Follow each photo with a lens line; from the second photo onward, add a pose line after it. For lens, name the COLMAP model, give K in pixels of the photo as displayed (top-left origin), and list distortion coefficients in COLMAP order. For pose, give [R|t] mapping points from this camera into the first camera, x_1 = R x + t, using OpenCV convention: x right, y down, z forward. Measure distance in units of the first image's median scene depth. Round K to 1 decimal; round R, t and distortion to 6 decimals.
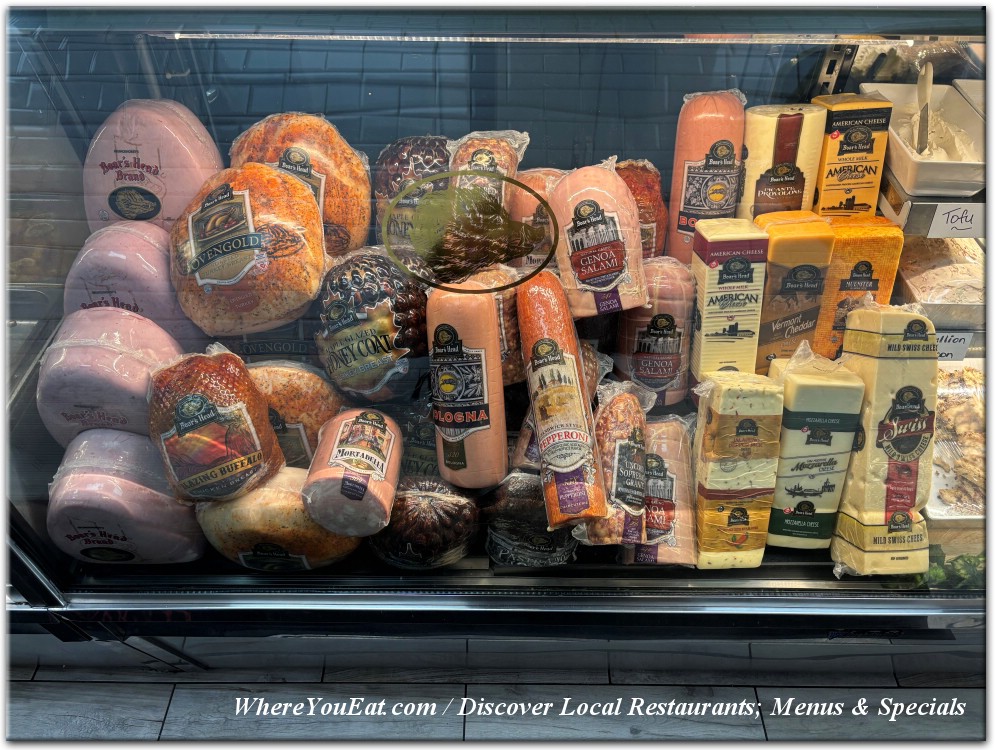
lens RADIAL K [[743.4, 0, 497.7], [0, 743.4, 376.5], [0, 0, 1]] dist [0.033958, -0.045453]
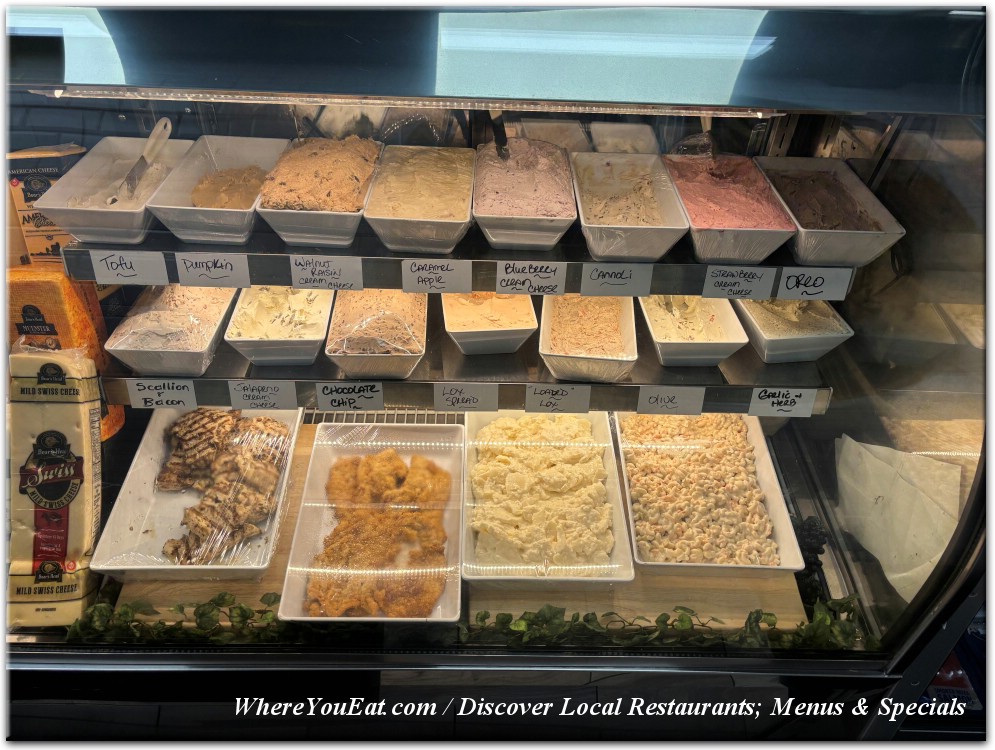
lens RADIAL K [[743.4, 0, 497.8], [0, 743.4, 372.9], [0, 0, 1]] dist [0.033958, -0.045453]
pose [[0.998507, 0.013837, 0.052846, 1.072990], [-0.008815, 0.995523, -0.094104, 0.024414], [-0.053912, 0.093497, 0.994159, -0.019412]]
